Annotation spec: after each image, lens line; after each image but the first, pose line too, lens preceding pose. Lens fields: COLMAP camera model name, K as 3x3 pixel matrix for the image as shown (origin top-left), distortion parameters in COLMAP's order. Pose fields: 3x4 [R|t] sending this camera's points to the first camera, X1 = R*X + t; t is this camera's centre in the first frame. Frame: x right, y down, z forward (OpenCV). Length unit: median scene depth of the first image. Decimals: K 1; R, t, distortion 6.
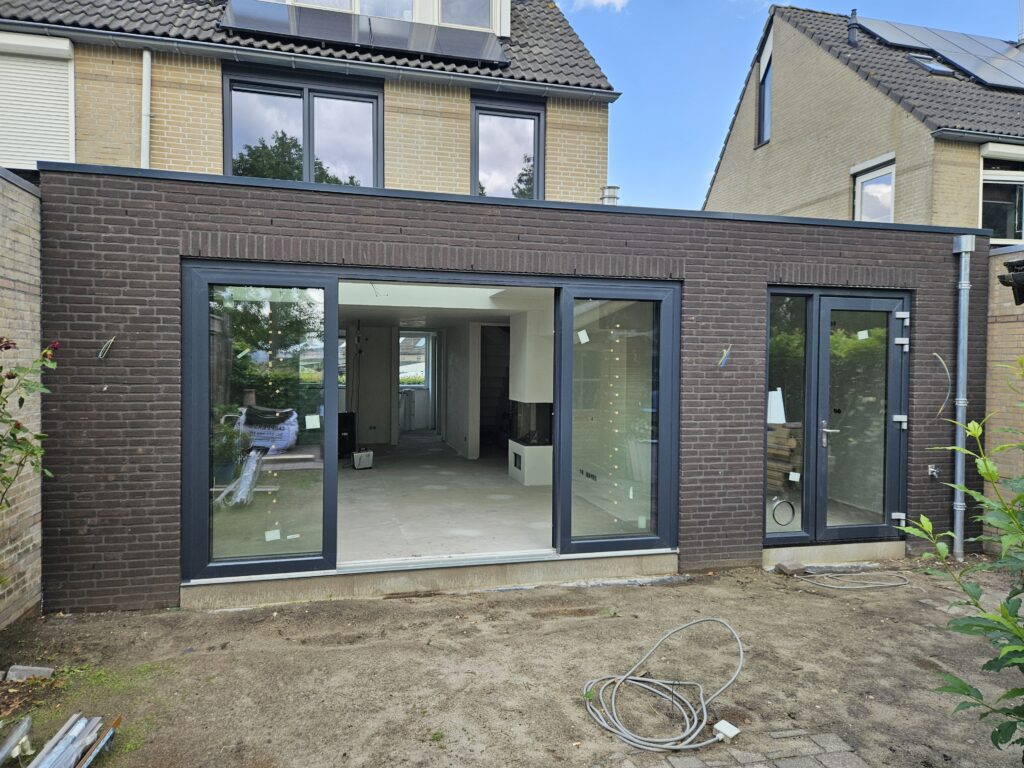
lens RADIAL K [[689.6, 0, 512.0], [0, 689.6, 384.0], [0, 0, 1]] dist [0.067435, -0.055496]
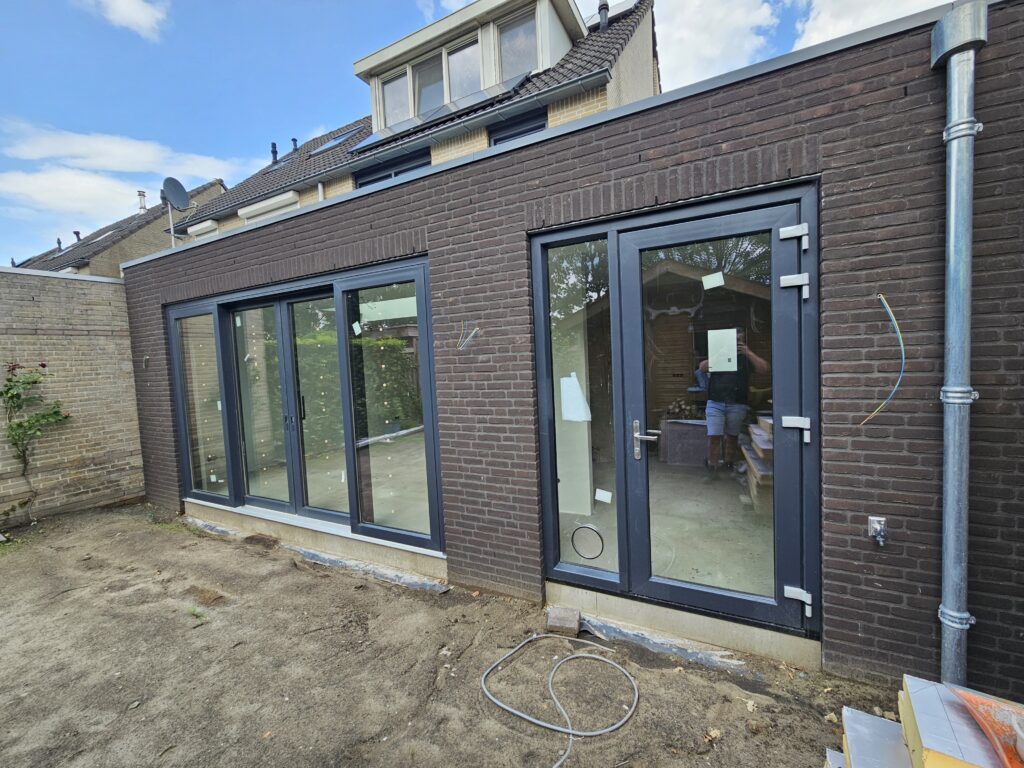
lens RADIAL K [[421.3, 0, 510.2], [0, 421.3, 382.1], [0, 0, 1]] dist [-0.001896, 0.001321]
pose [[0.740415, -0.004885, -0.672132, 0.655395], [0.035678, 0.998849, 0.032043, -0.001016], [0.671202, -0.047706, 0.739738, 0.651039]]
